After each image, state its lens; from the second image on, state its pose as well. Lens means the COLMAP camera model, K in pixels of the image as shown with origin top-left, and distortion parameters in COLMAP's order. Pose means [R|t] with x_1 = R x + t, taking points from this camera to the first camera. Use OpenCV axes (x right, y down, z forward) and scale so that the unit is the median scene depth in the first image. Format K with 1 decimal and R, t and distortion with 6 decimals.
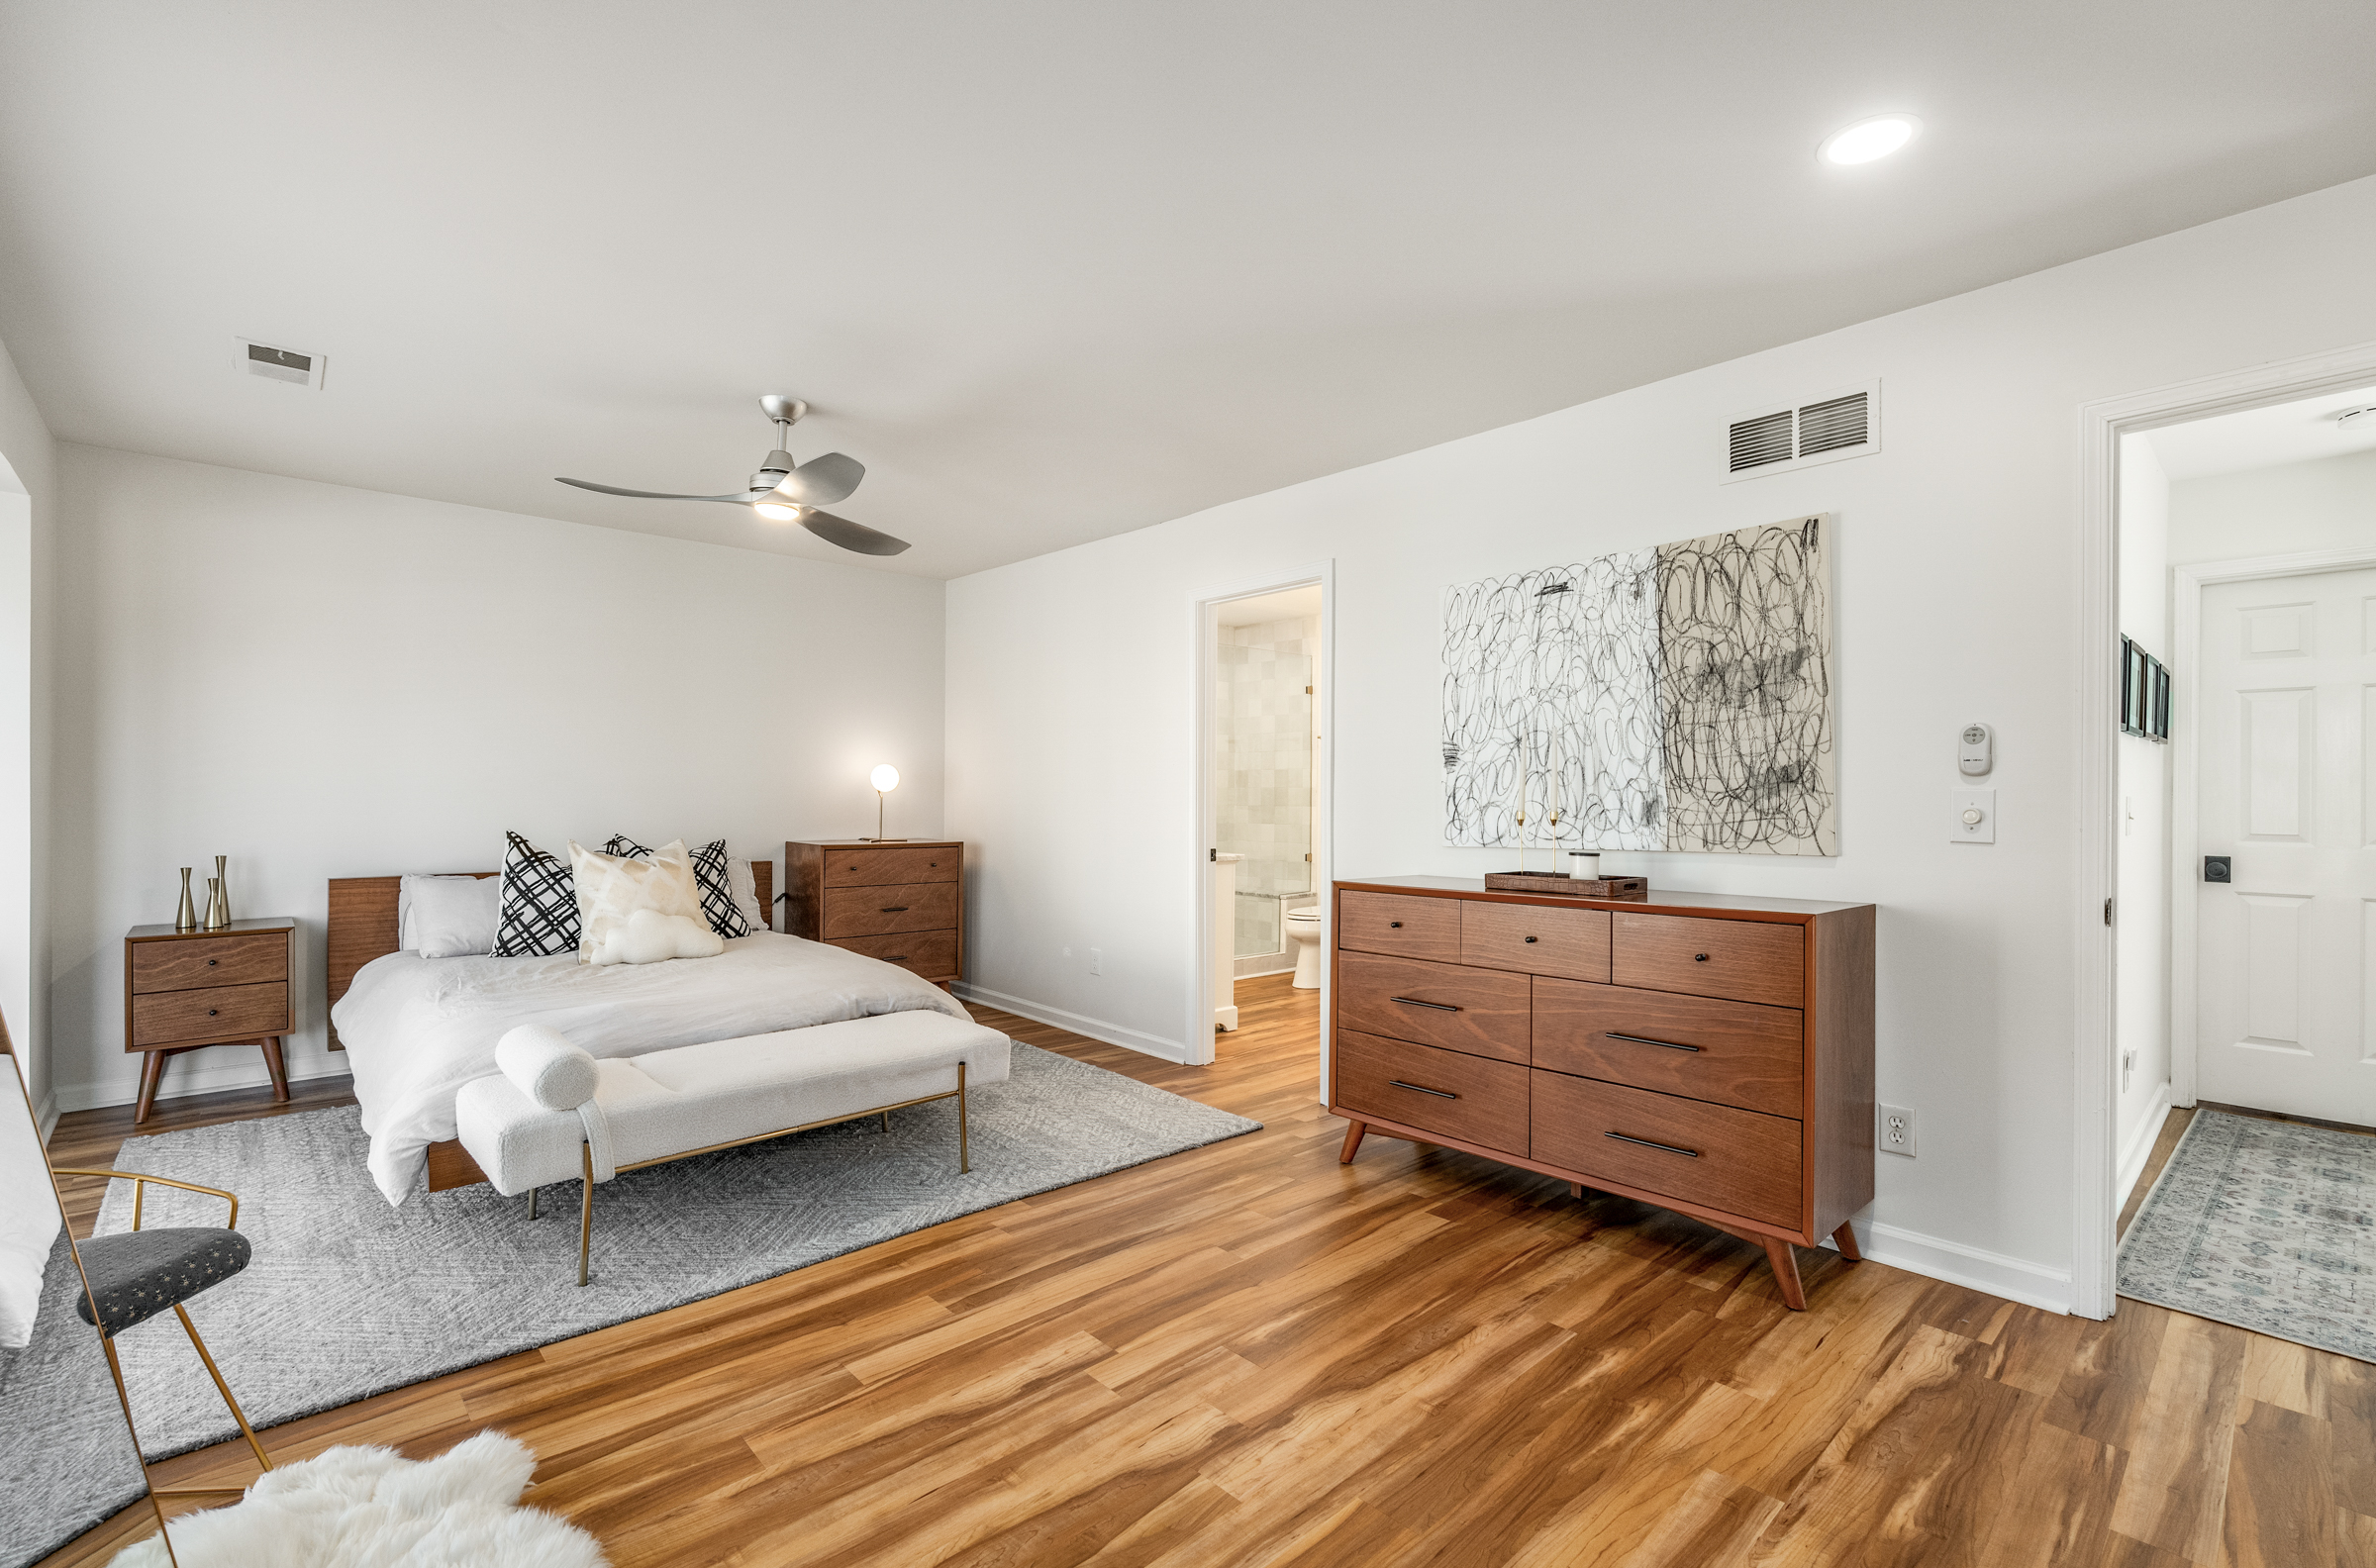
lens RADIAL K [[1049.9, 0, 1183.8], [0, 1049.9, 794.0], [0, 0, 1]] dist [-0.004054, -0.000209]
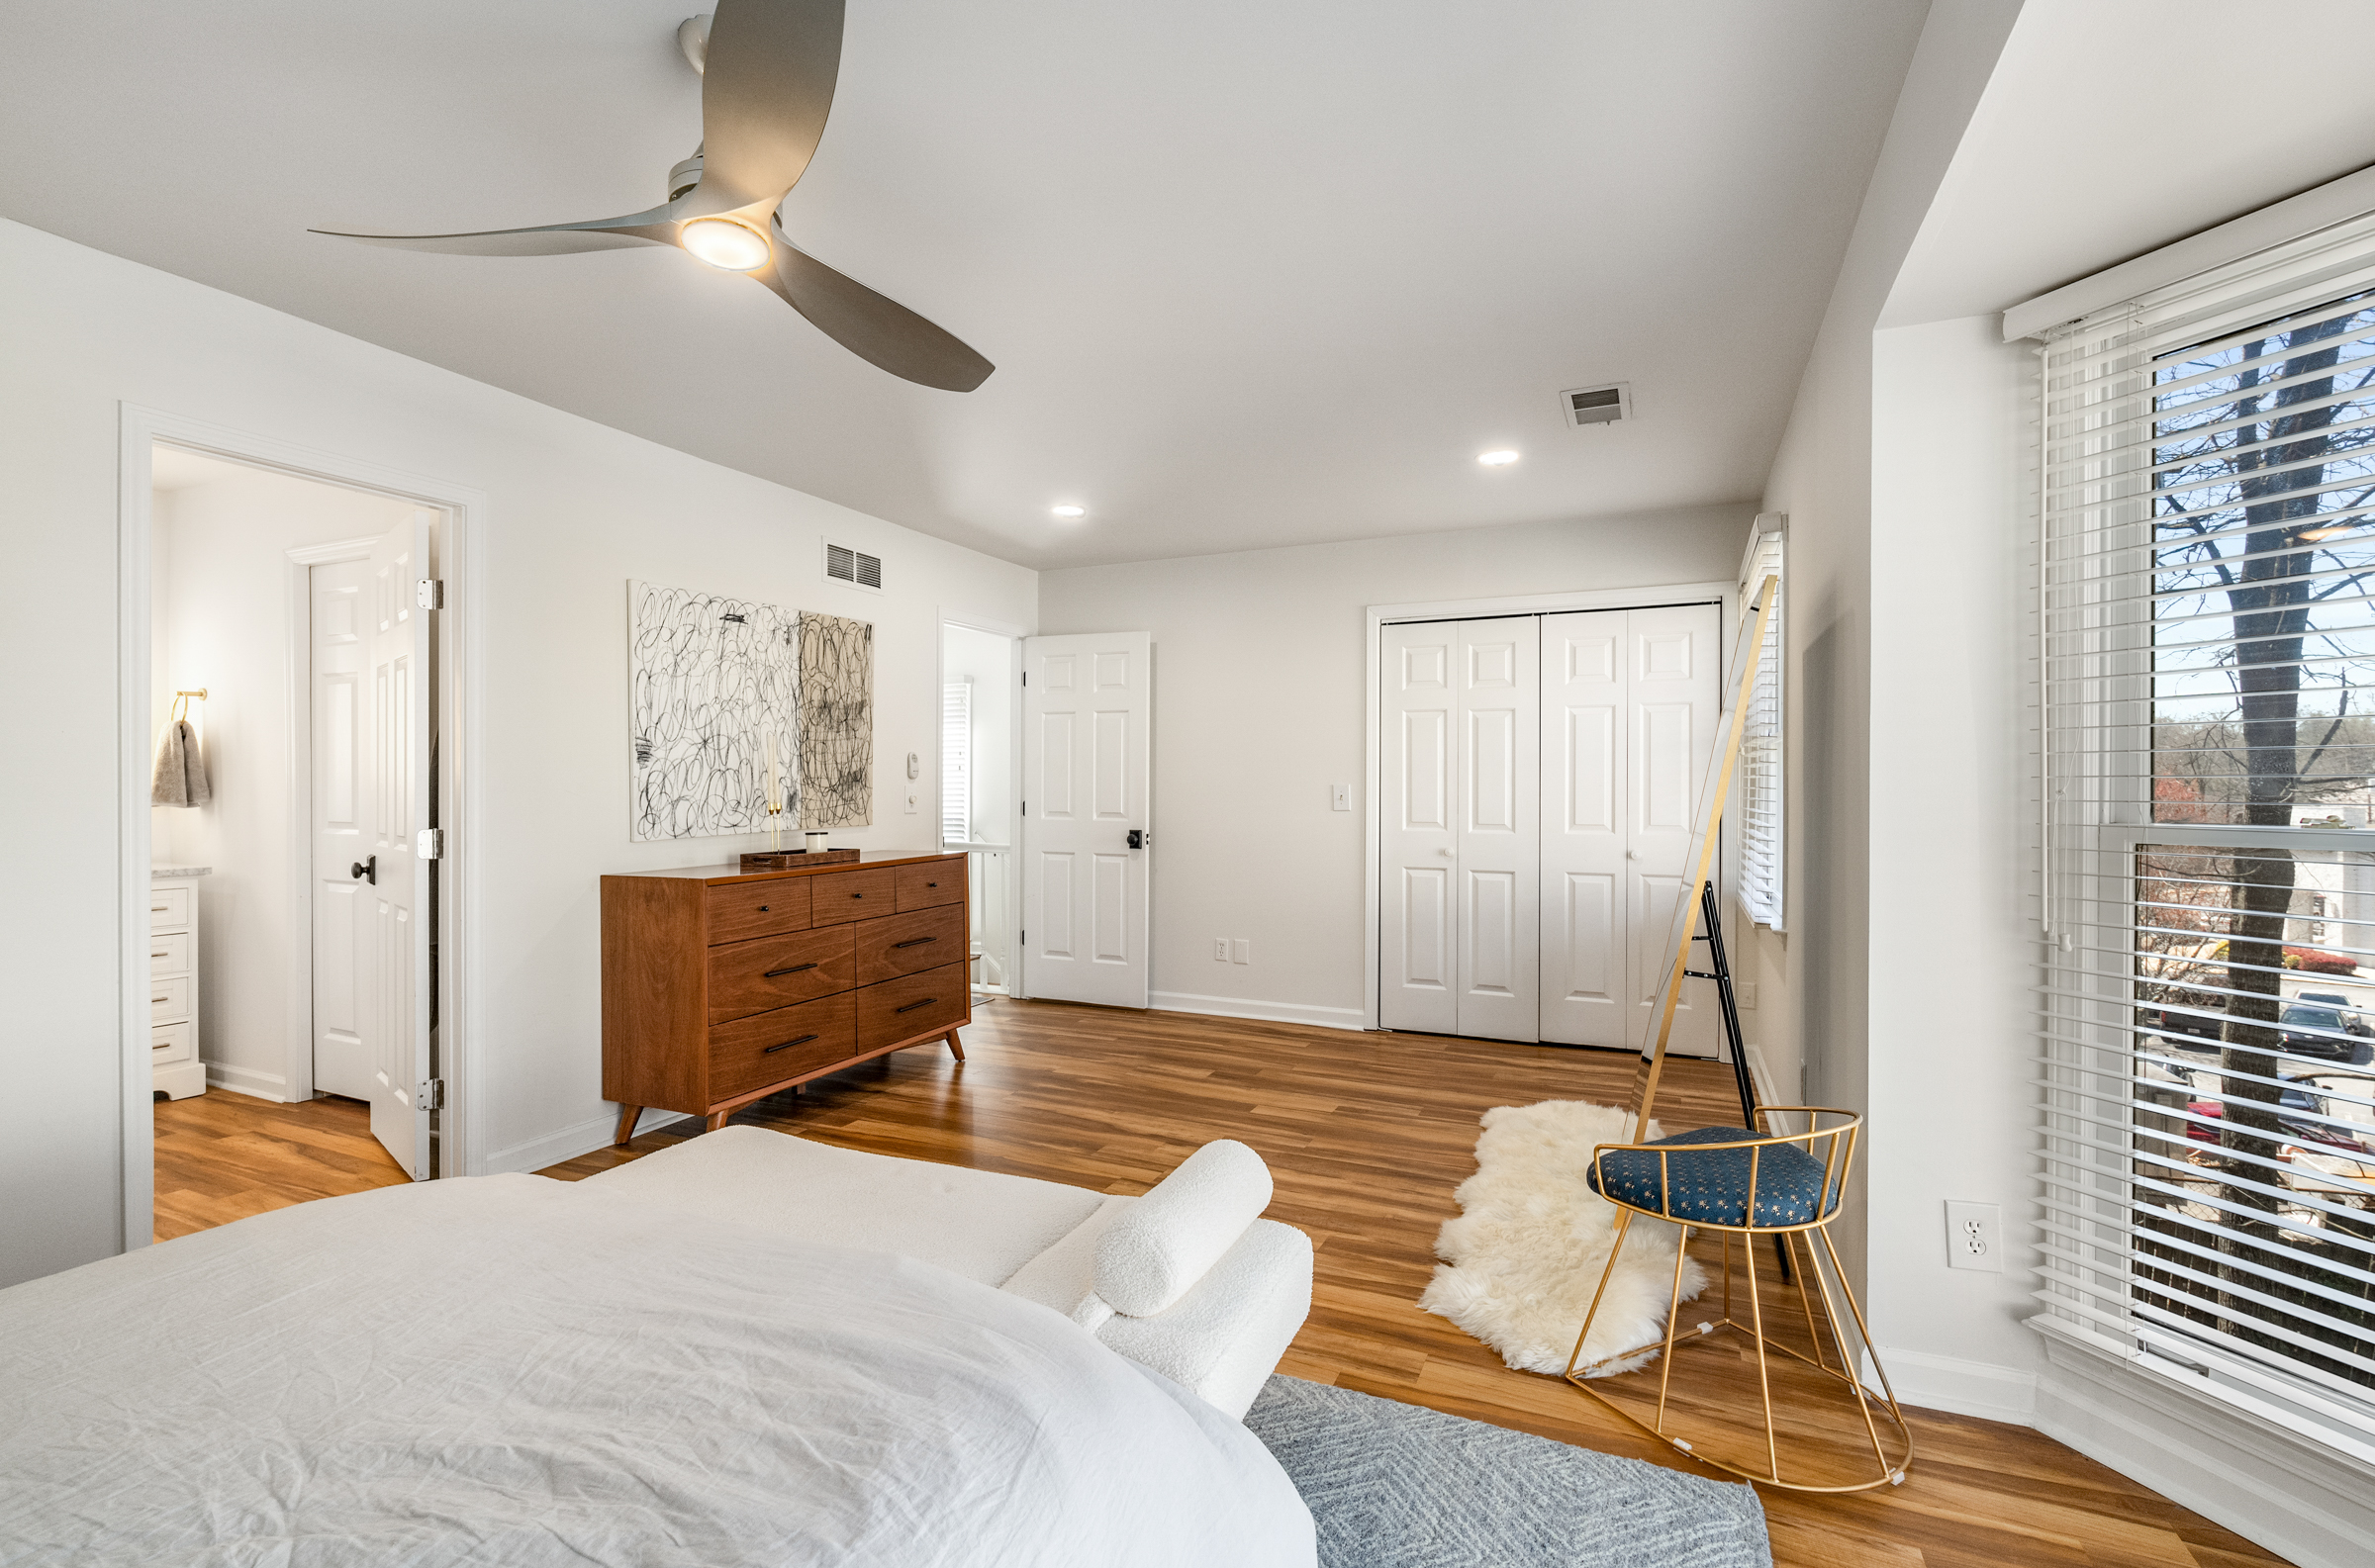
lens RADIAL K [[1049.3, 0, 1183.9], [0, 1049.3, 789.4], [0, 0, 1]] dist [-0.004054, -0.000209]
pose [[-0.386571, -0.006682, 0.922235, -0.961576], [-0.005244, 0.999974, 0.005047, -0.008249], [-0.922245, -0.002885, -0.386596, 0.997654]]
